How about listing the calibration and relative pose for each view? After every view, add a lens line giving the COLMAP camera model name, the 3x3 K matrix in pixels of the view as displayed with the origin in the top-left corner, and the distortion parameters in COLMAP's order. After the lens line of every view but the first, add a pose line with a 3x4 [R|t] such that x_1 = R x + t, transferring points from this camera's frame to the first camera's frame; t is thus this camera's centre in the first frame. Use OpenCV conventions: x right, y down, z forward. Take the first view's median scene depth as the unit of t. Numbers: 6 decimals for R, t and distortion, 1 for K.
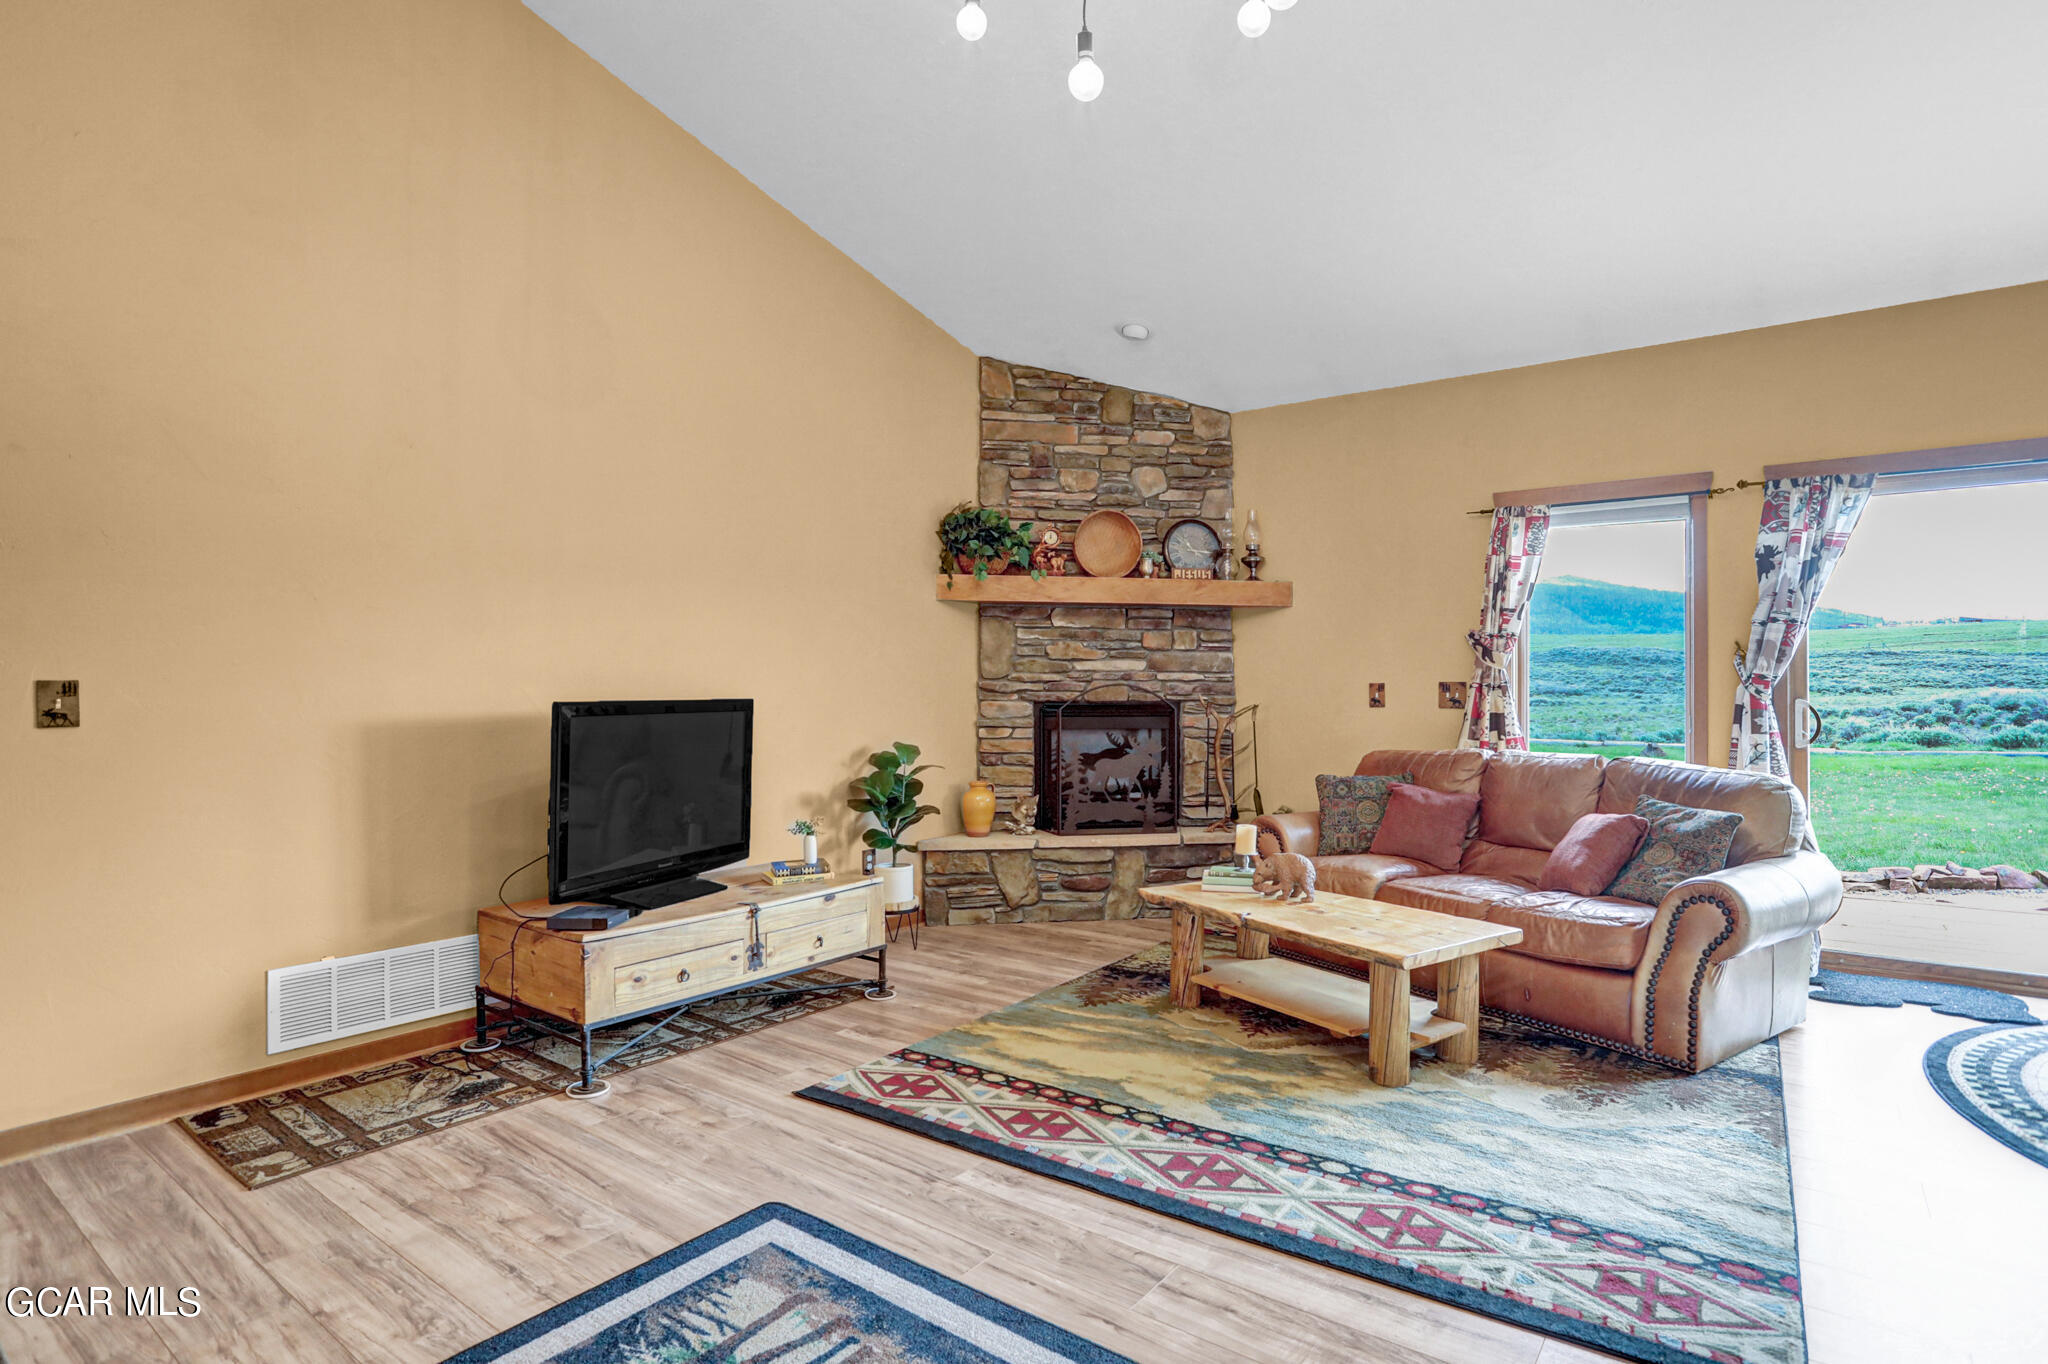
lens RADIAL K [[1047.1, 0, 1043.5], [0, 1047.1, 680.5], [0, 0, 1]] dist [-0.046798, 0.009756]
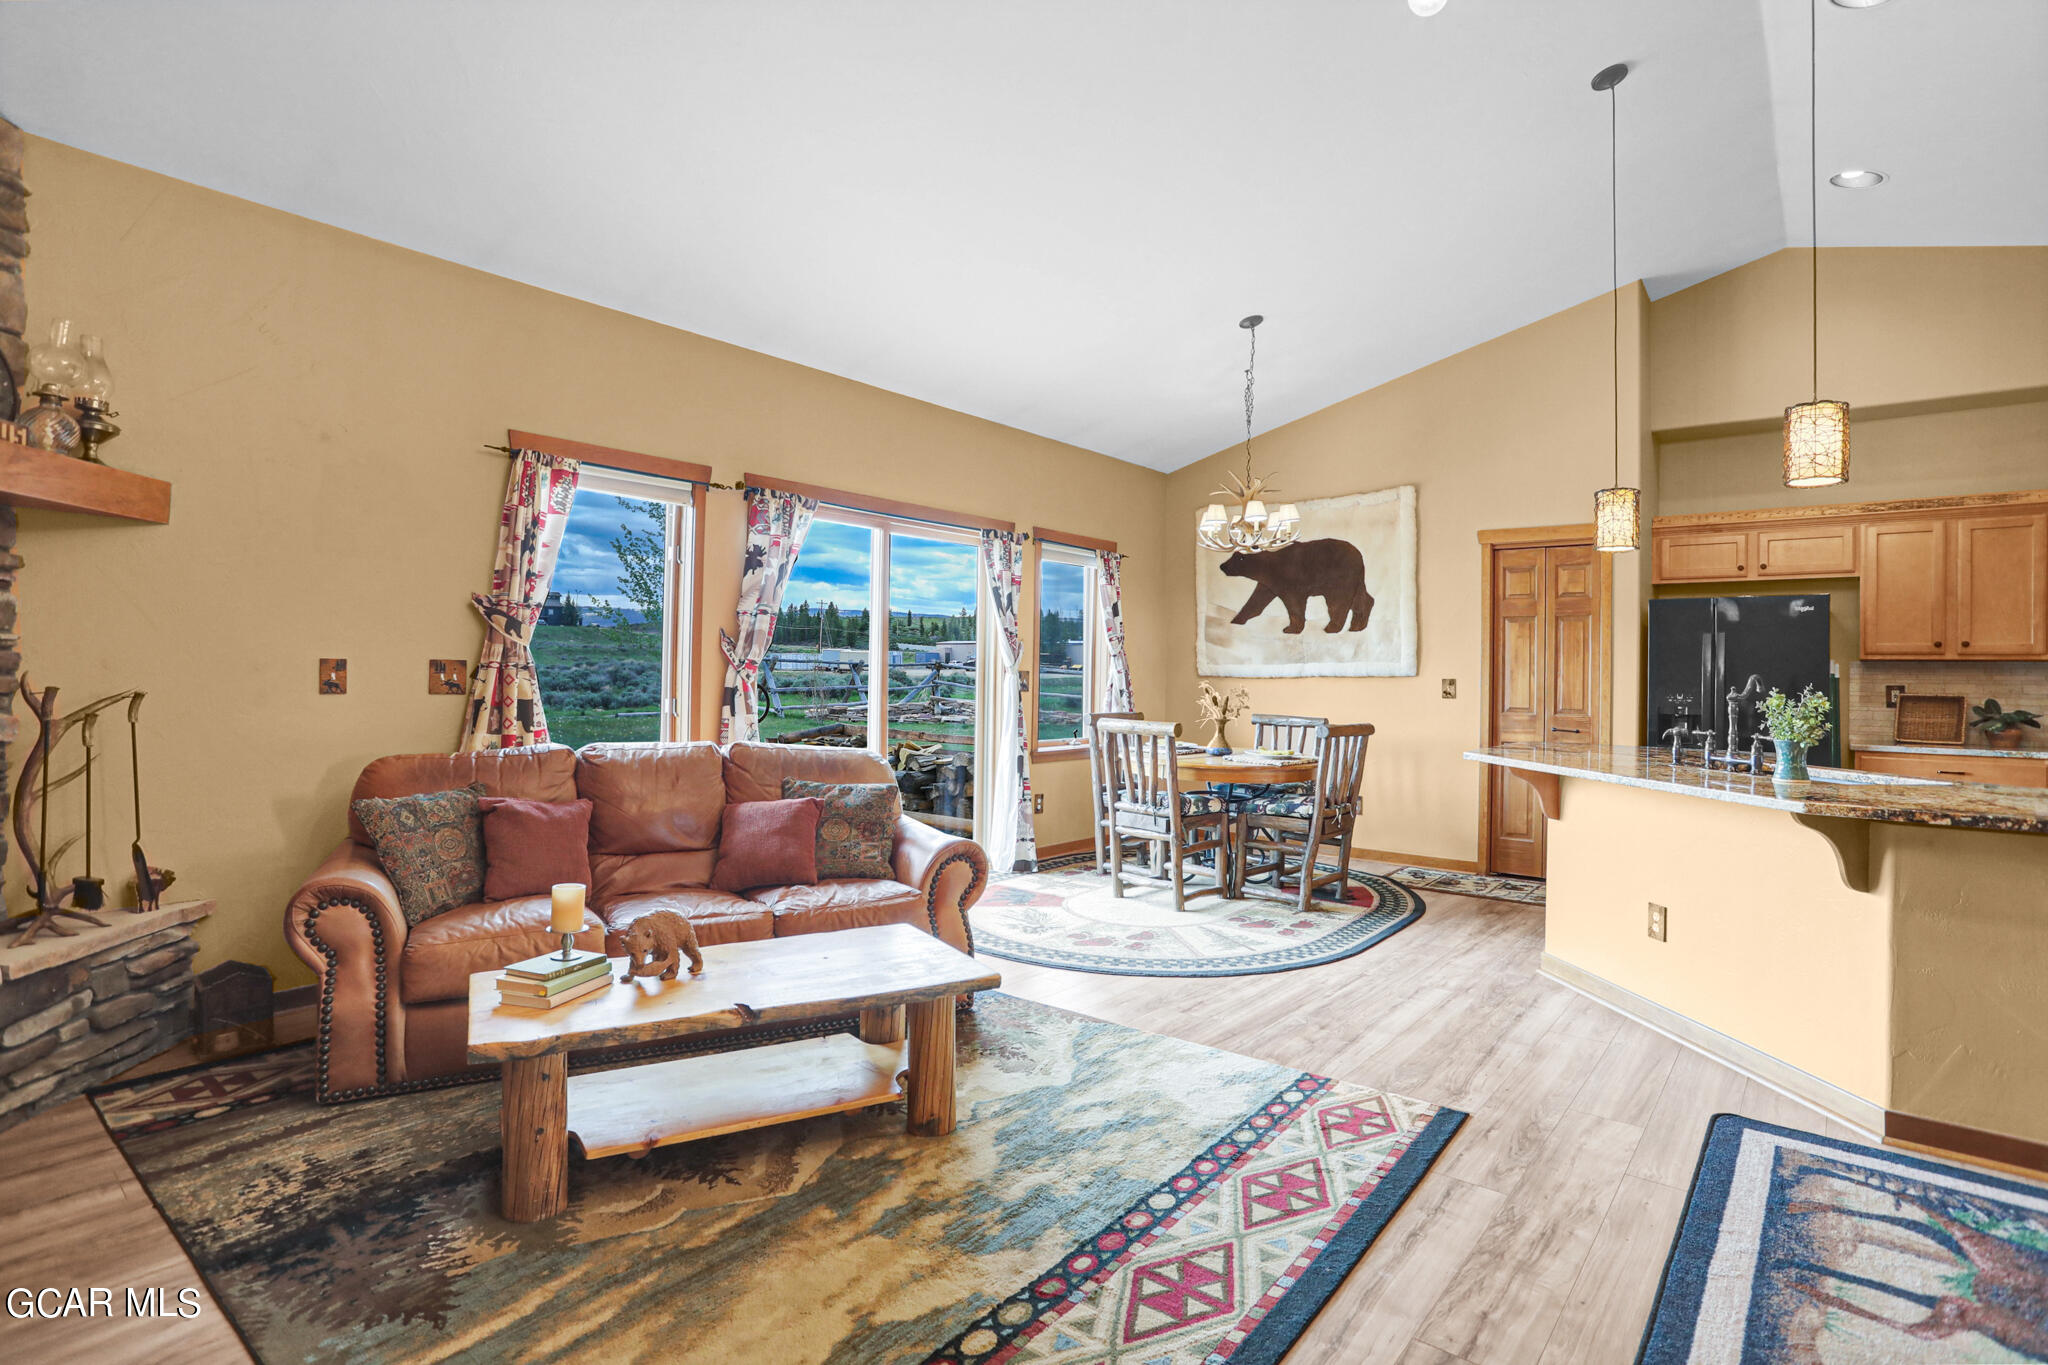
lens RADIAL K [[997.1, 0, 1024.1], [0, 997.1, 660.7], [0, 0, 1]] dist [-0.068527, 0.027808]
pose [[0.065532, 0.013994, 0.997752, -0.311708], [-0.024711, 0.999618, -0.012398, 0.000770], [-0.997544, -0.023843, 0.065853, 0.553585]]
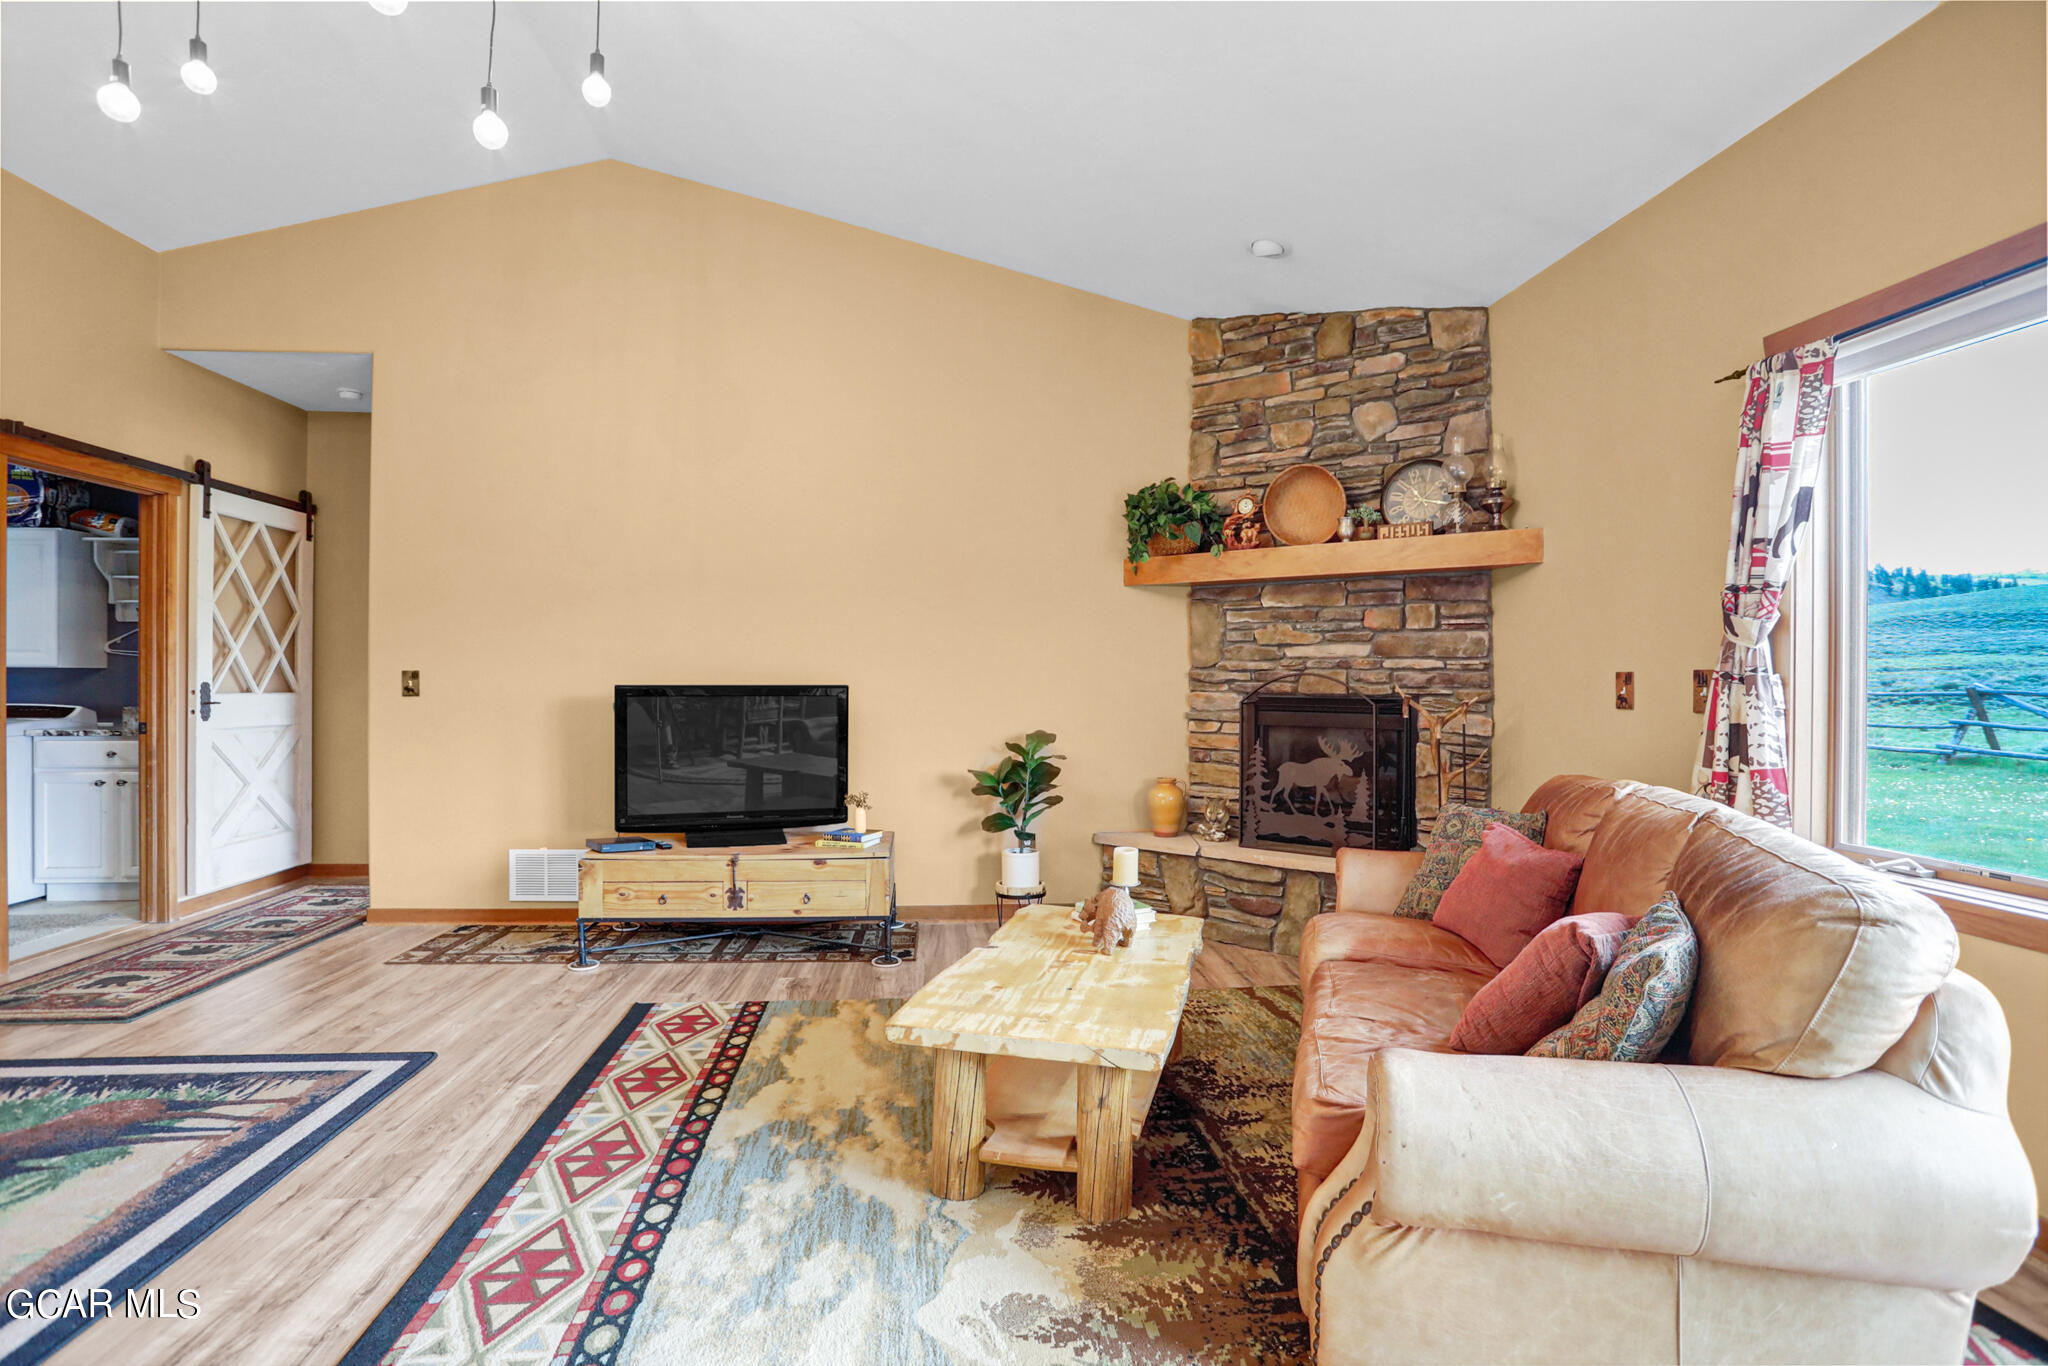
lens RADIAL K [[997.1, 0, 1023.8], [0, 997.1, 681.2], [0, 0, 1]] dist [-0.068527, 0.027808]
pose [[0.661068, 0.004961, -0.750310, 0.575844], [0.002710, 0.999956, 0.008999, 0.002036], [0.750321, -0.007982, 0.661025, 0.351784]]
